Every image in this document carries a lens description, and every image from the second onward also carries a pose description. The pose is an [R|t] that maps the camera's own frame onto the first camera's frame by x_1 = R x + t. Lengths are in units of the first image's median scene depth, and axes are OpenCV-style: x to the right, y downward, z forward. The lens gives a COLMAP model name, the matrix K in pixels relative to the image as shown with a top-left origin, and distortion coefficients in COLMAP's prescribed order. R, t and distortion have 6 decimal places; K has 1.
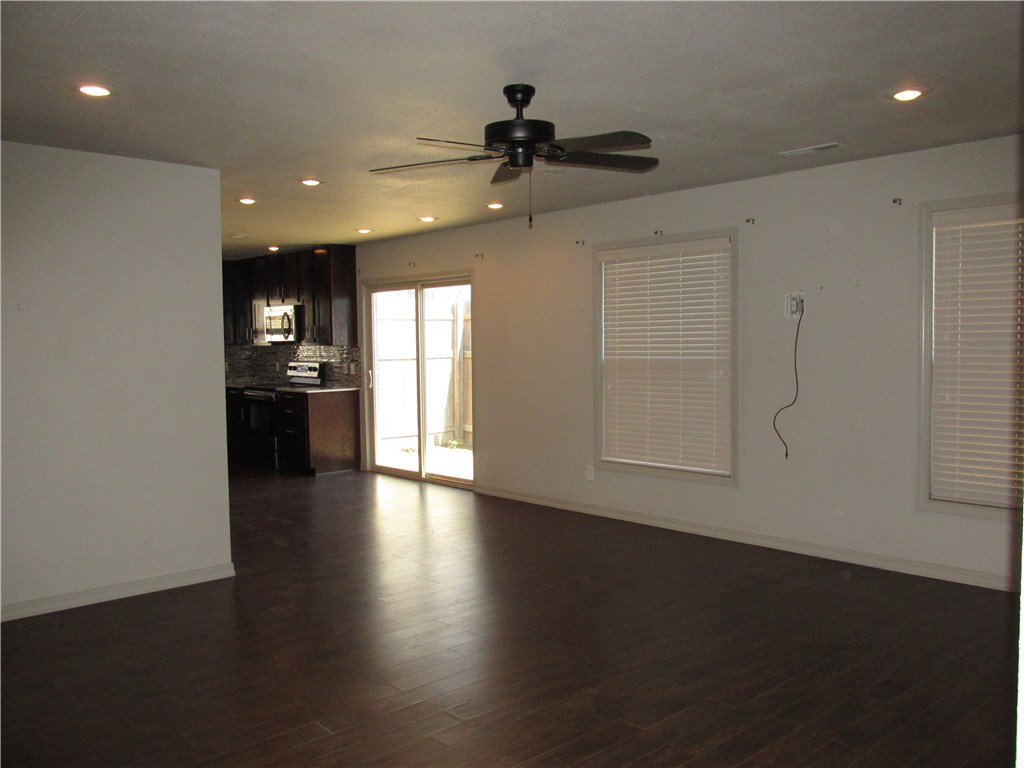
lens RADIAL K [[857.3, 0, 518.6], [0, 857.3, 387.7], [0, 0, 1]] dist [-0.019900, -0.004328]
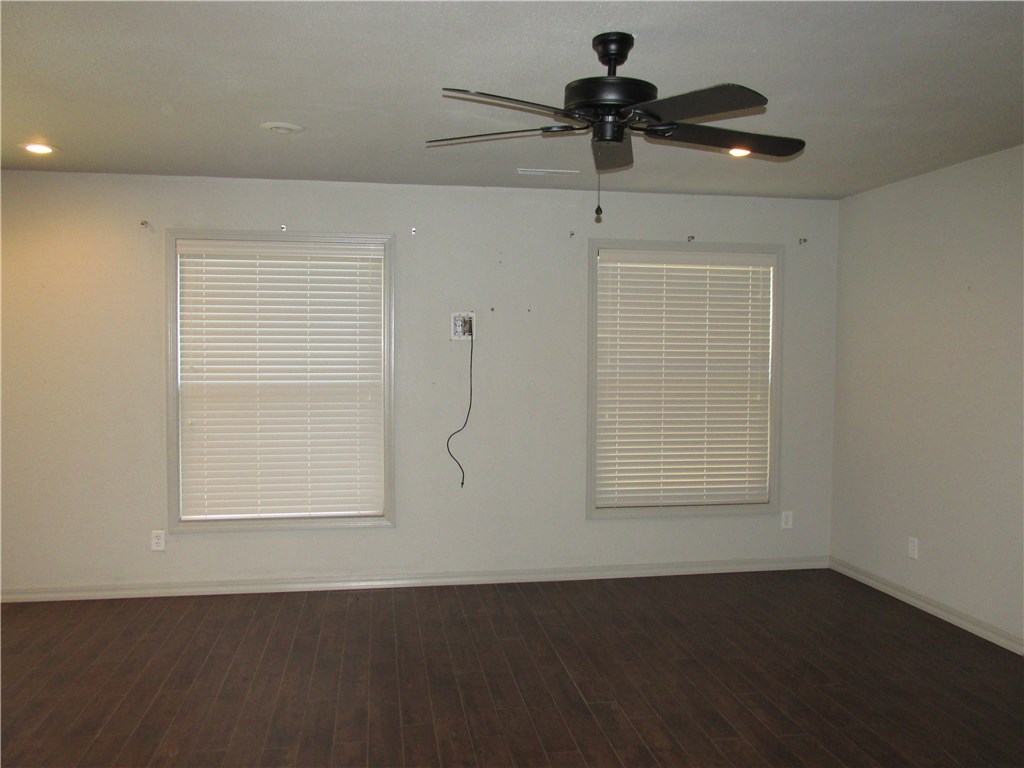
lens RADIAL K [[857.3, 0, 518.6], [0, 857.3, 387.7], [0, 0, 1]] dist [-0.019900, -0.004328]
pose [[0.543465, -0.018464, 0.839229, -0.449117], [0.033865, 0.999426, 0.000058, -0.025528], [-0.838748, 0.028389, 0.543779, 0.430070]]
